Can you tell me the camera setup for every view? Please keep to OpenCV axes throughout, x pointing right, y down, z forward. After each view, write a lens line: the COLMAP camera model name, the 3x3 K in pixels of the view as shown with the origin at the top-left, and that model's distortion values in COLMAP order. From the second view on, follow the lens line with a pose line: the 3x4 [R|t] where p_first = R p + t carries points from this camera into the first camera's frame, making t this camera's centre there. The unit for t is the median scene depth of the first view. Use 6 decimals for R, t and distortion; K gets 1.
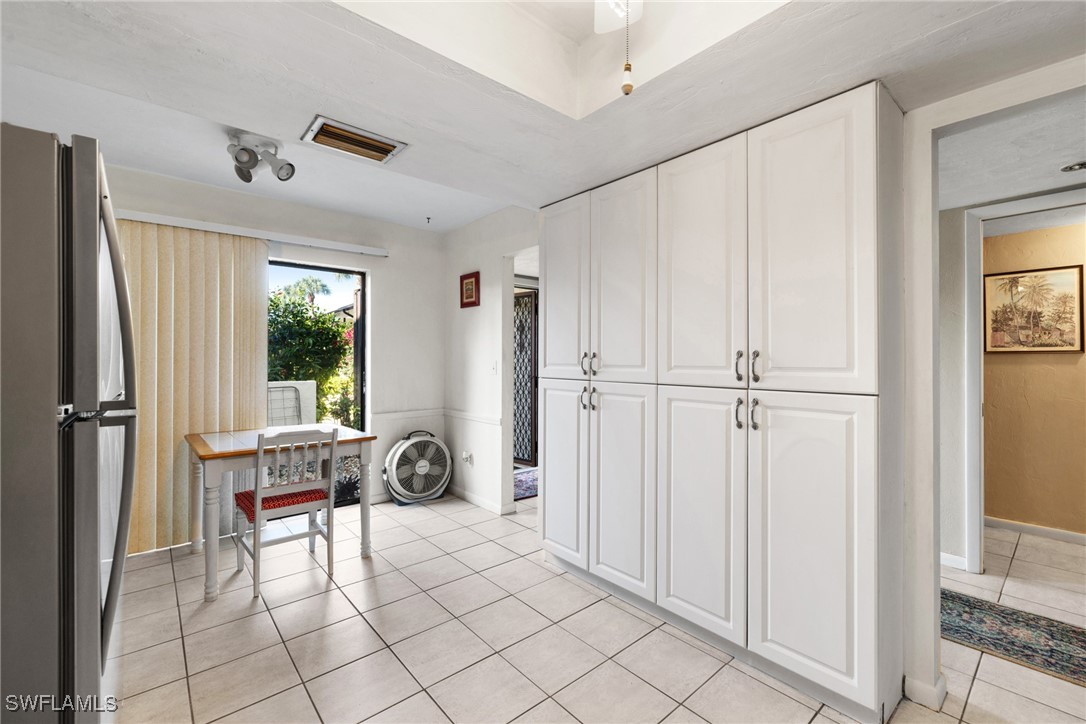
lens RADIAL K [[470.9, 0, 524.8], [0, 470.9, 354.2], [0, 0, 1]] dist [0.002302, 0.000280]
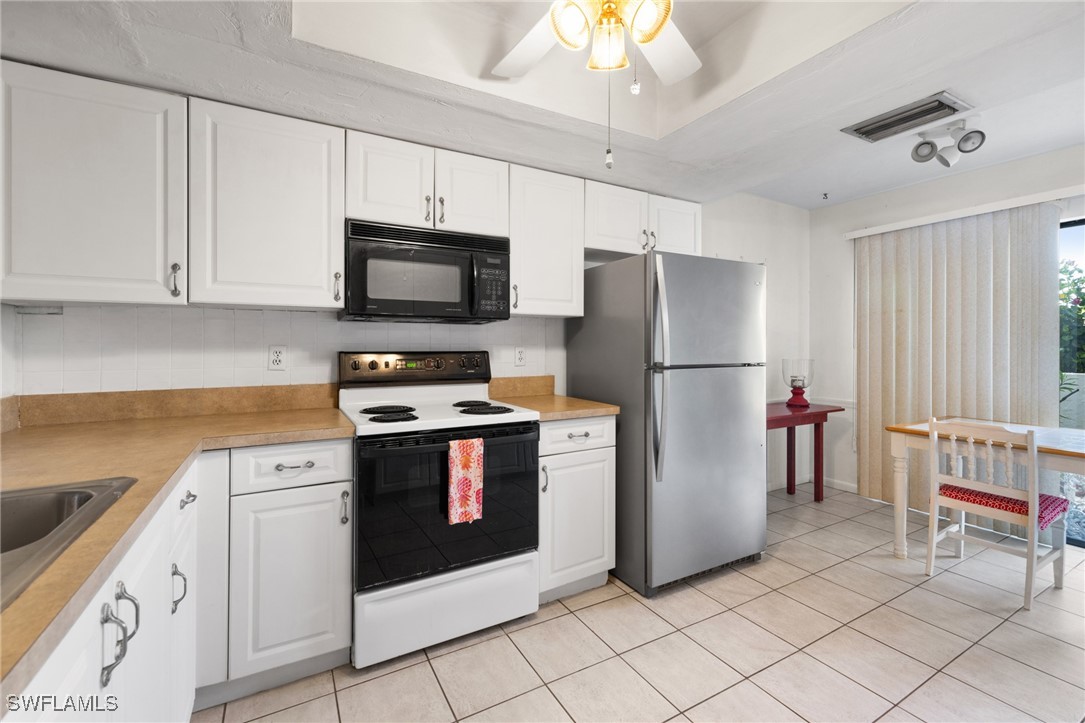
lens RADIAL K [[470.5, 0, 543.7], [0, 470.5, 344.5], [0, 0, 1]] dist [0.002302, 0.000280]
pose [[-0.179864, -0.001148, -0.983691, 0.443906], [0.006560, 0.999976, -0.002366, 0.006542], [0.983670, -0.006878, -0.179852, 0.273506]]
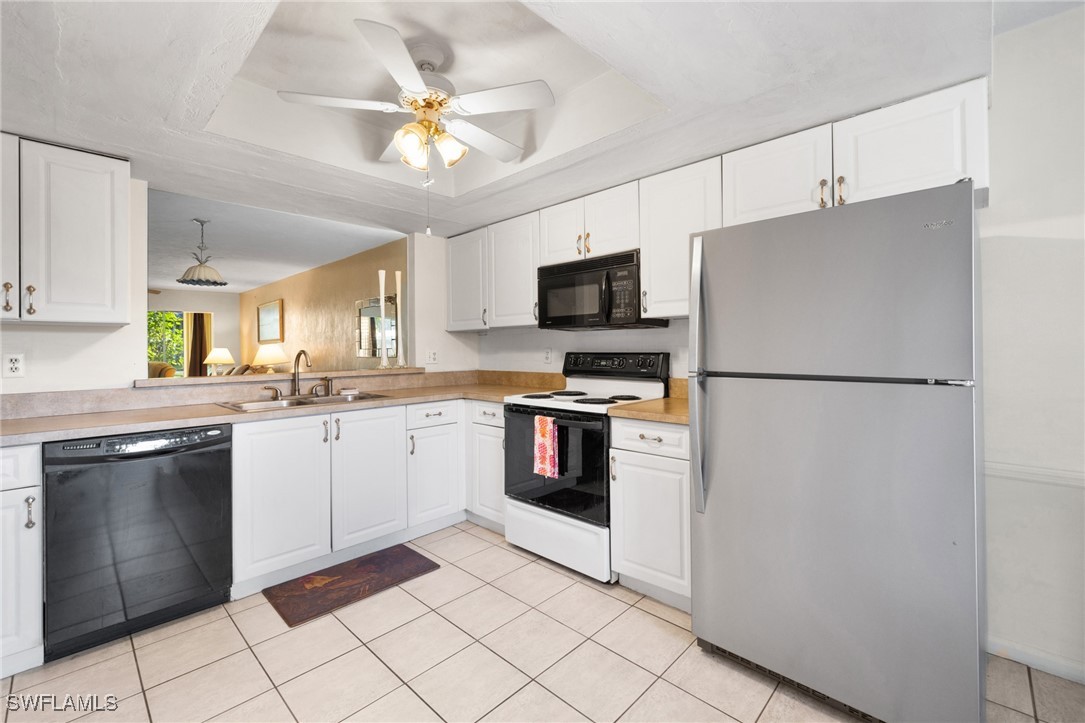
lens RADIAL K [[470.5, 0, 536.2], [0, 470.5, 346.1], [0, 0, 1]] dist [0.002302, 0.000280]
pose [[-0.995874, 0.009965, -0.090202, -0.017177], [0.010985, 0.999881, -0.010815, 0.010369], [0.090083, -0.011762, -0.995865, 0.864315]]
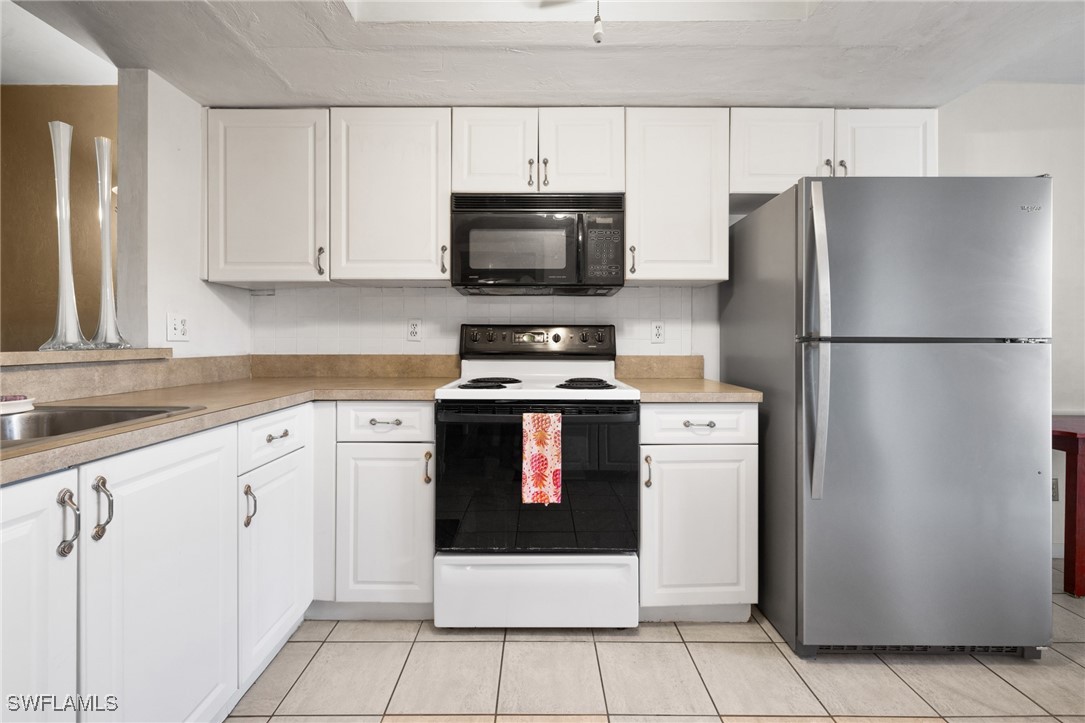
lens RADIAL K [[470.5, 0, 537.0], [0, 470.5, 340.8], [0, 0, 1]] dist [0.002302, 0.000280]
pose [[-0.642389, -0.001119, -0.766378, 0.301707], [0.003258, 0.999986, -0.004191, 0.042152], [0.766372, -0.005189, -0.642376, 0.407830]]
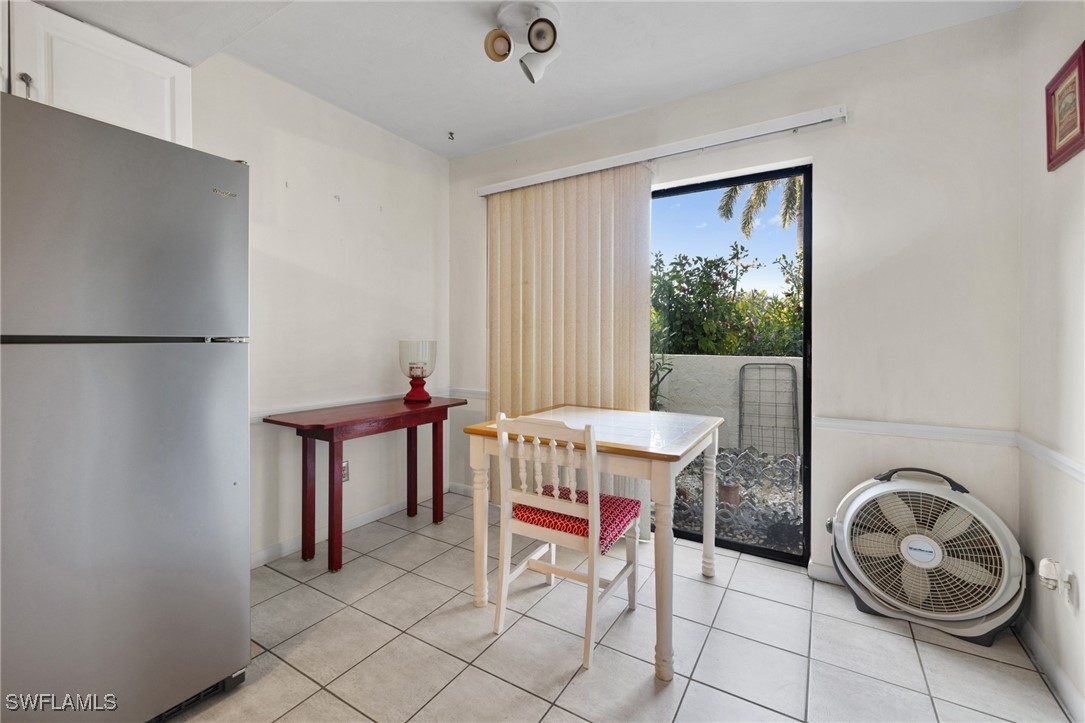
lens RADIAL K [[470.5, 0, 551.0], [0, 470.5, 337.8], [0, 0, 1]] dist [0.002302, 0.000280]
pose [[0.328700, -0.002430, -0.944431, 0.115543], [0.002880, 0.999995, -0.001570, 0.041214], [0.944430, -0.002204, 0.328706, 0.628223]]
